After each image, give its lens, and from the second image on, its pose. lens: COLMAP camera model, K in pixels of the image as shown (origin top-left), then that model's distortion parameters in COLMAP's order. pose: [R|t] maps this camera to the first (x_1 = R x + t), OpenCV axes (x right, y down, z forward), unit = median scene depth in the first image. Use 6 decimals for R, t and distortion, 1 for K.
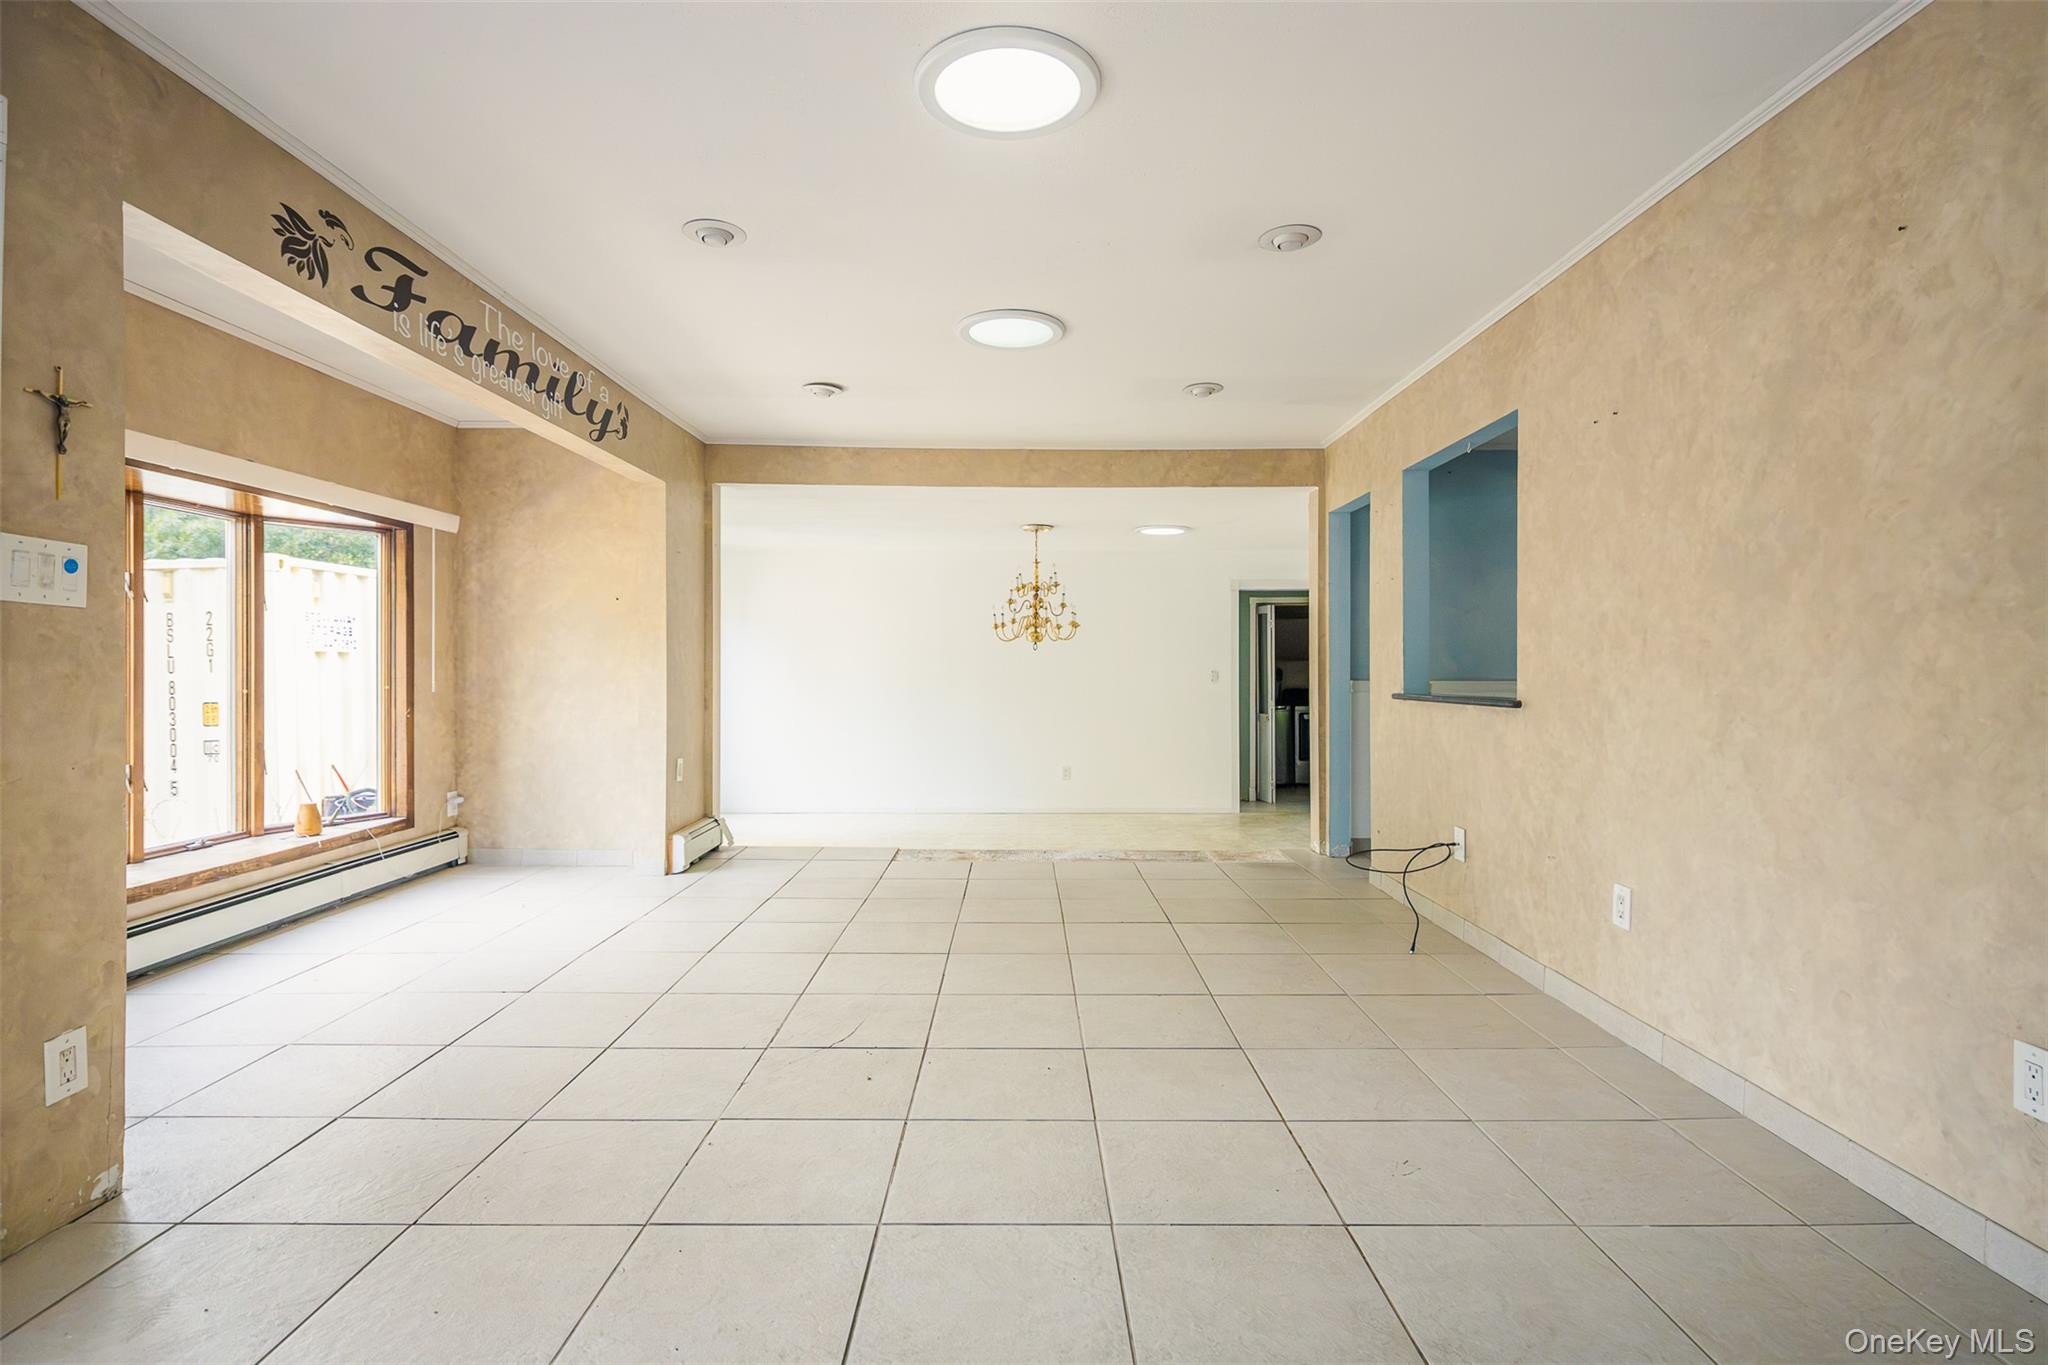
lens RADIAL K [[1012.1, 0, 1036.9], [0, 1012.1, 681.9], [0, 0, 1]] dist [0.005943, -0.003995]
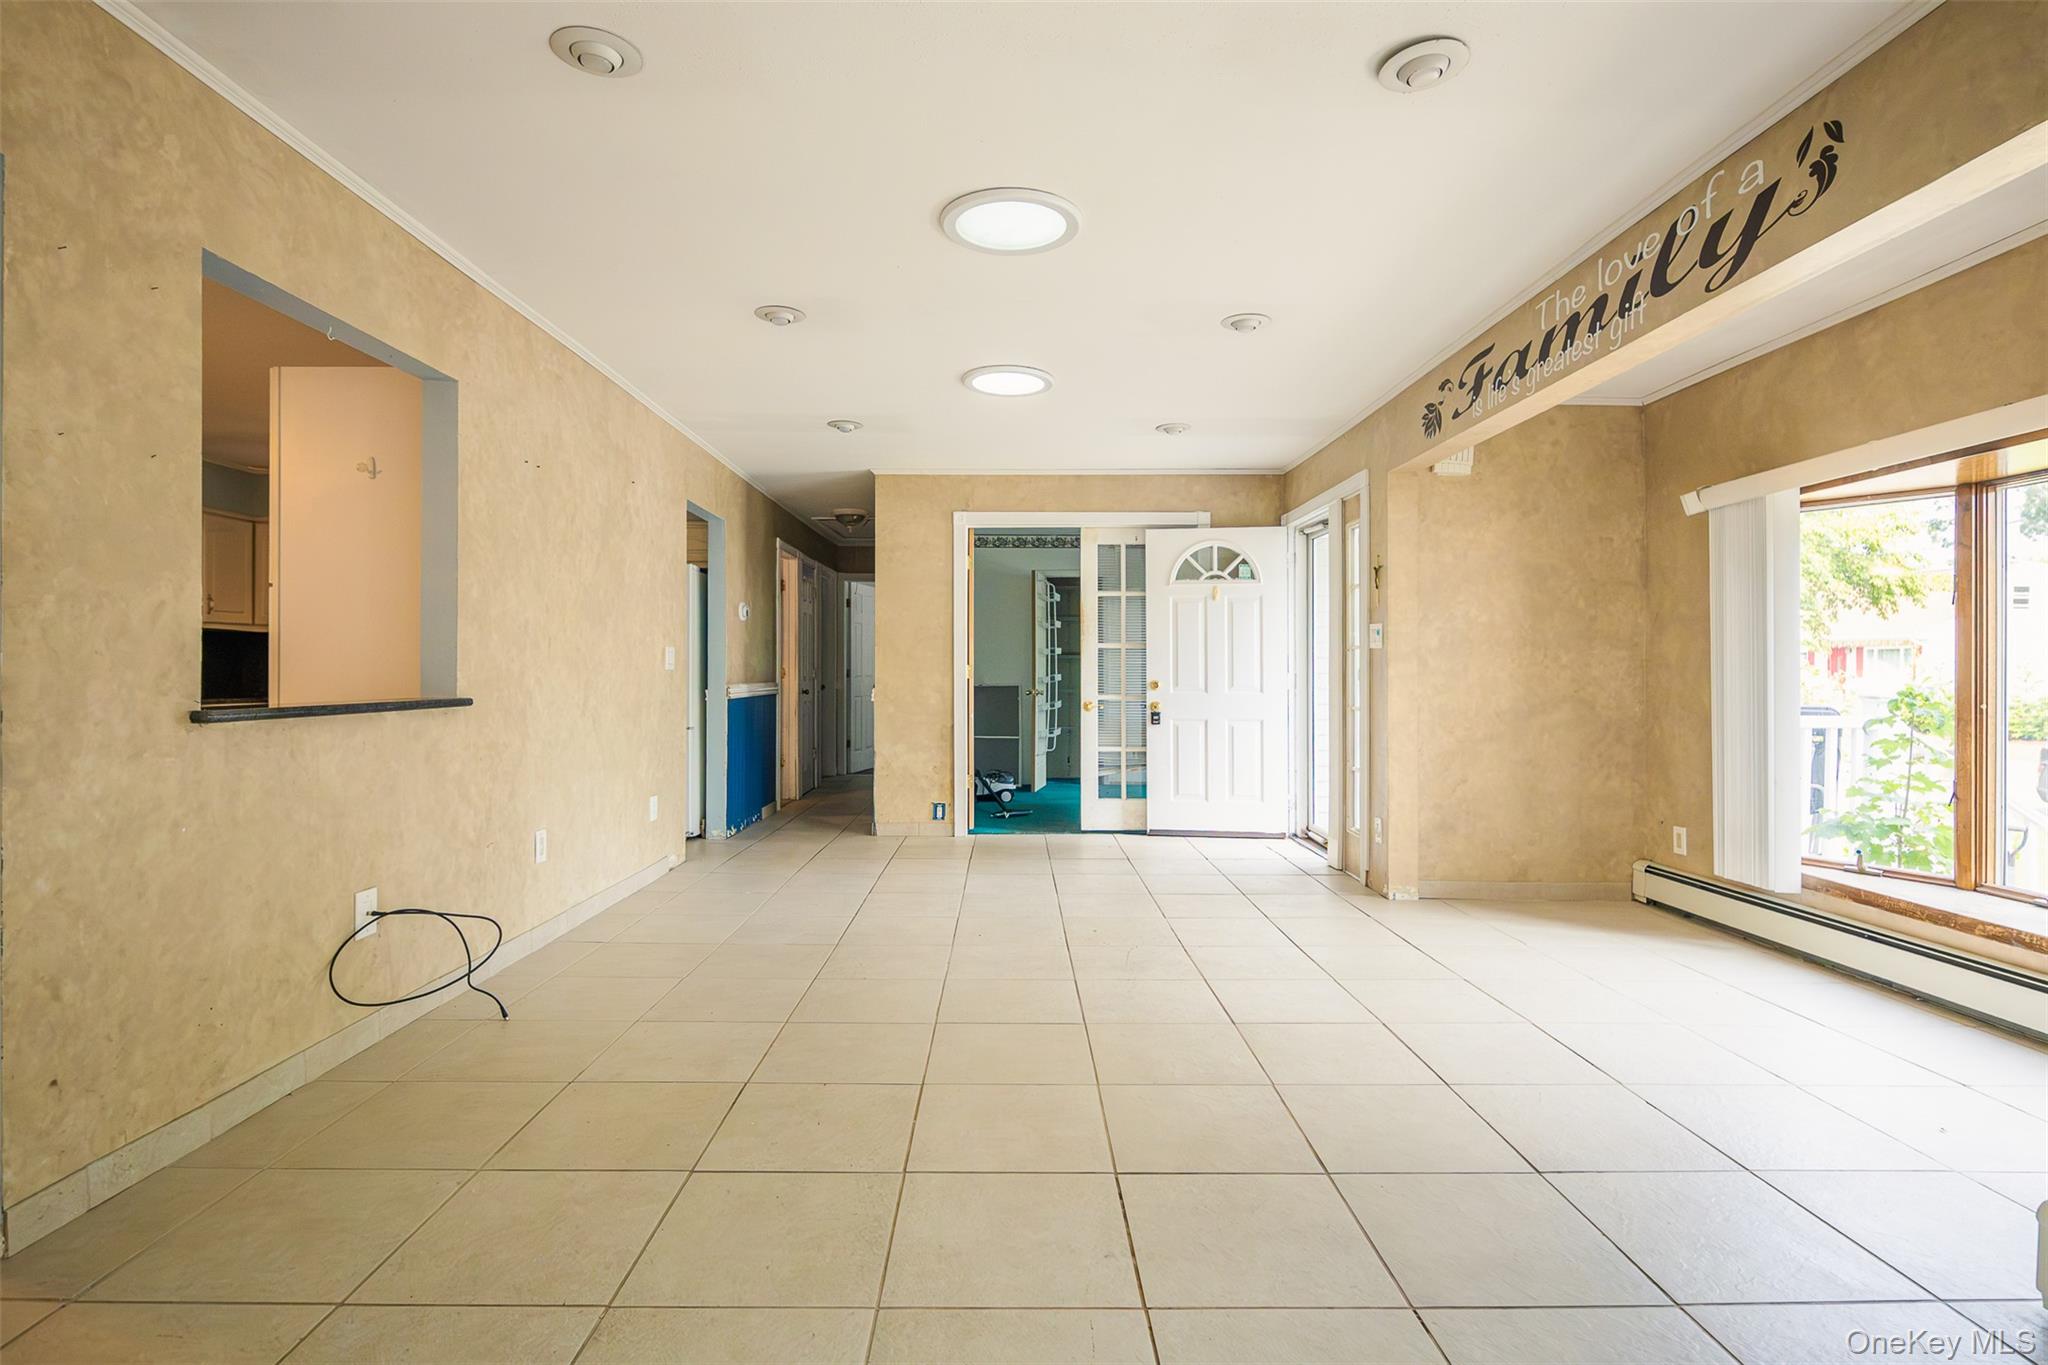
lens RADIAL K [[1012.1, 0, 1026.0], [0, 1012.1, 680.0], [0, 0, 1]] dist [0.005943, -0.003995]
pose [[-0.999965, -0.008220, -0.001657, -0.048880], [-0.008253, 0.999751, 0.020730, -0.026475], [0.001486, 0.020743, -0.999784, 2.336407]]
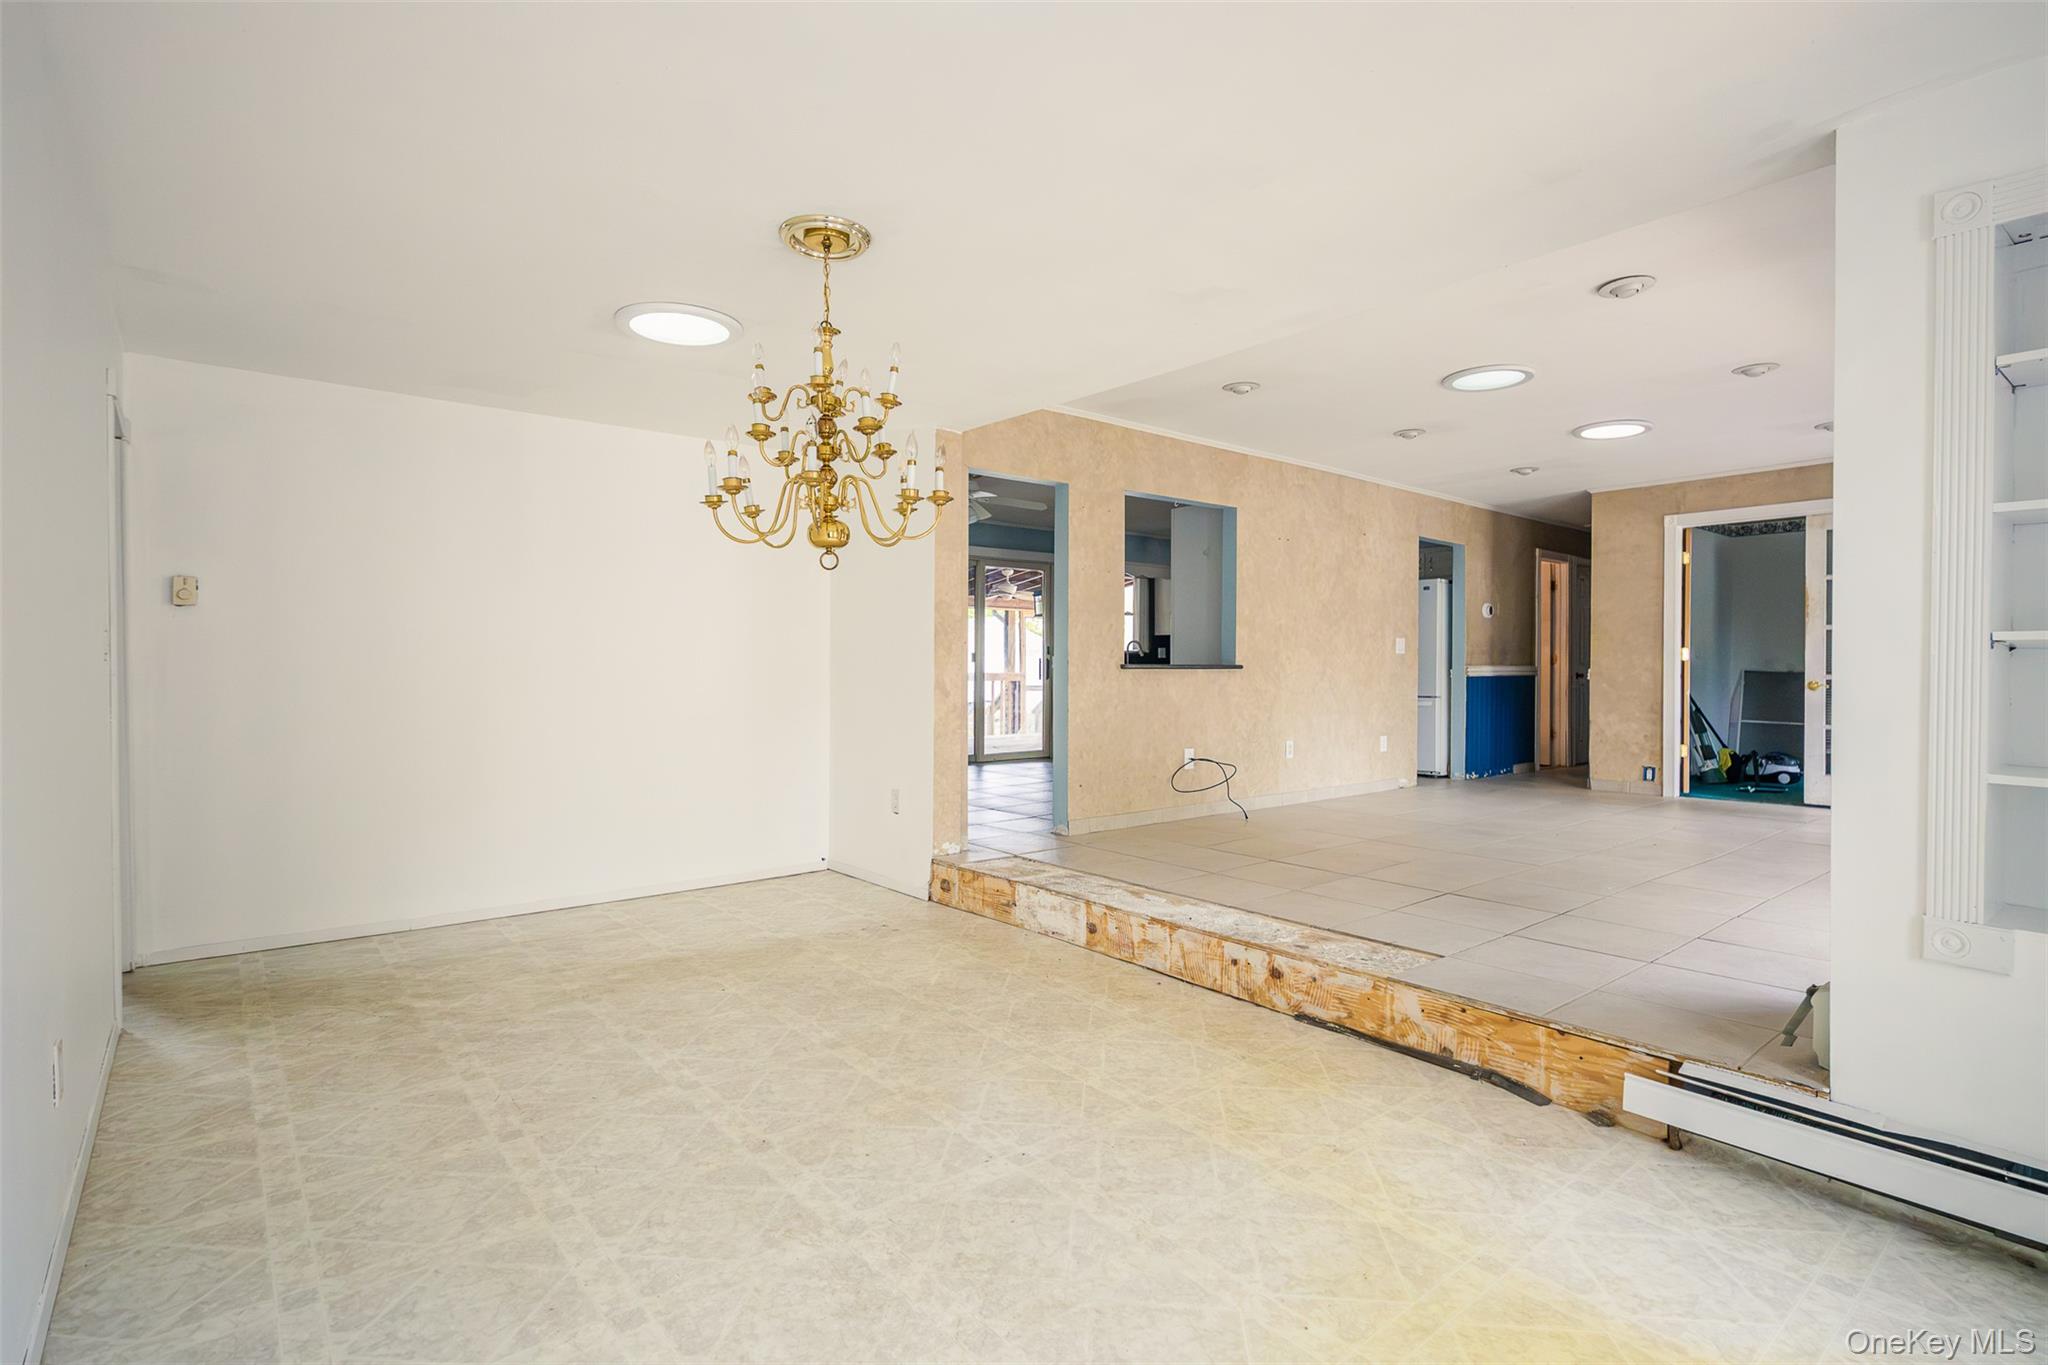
lens RADIAL K [[1012.1, 0, 1040.1], [0, 1012.1, 677.9], [0, 0, 1]] dist [0.005943, -0.003995]
pose [[-0.643804, -0.011555, 0.765103, -0.865324], [0.005556, 0.999789, 0.019774, 0.004547], [-0.765170, 0.016982, -0.643604, 2.999172]]
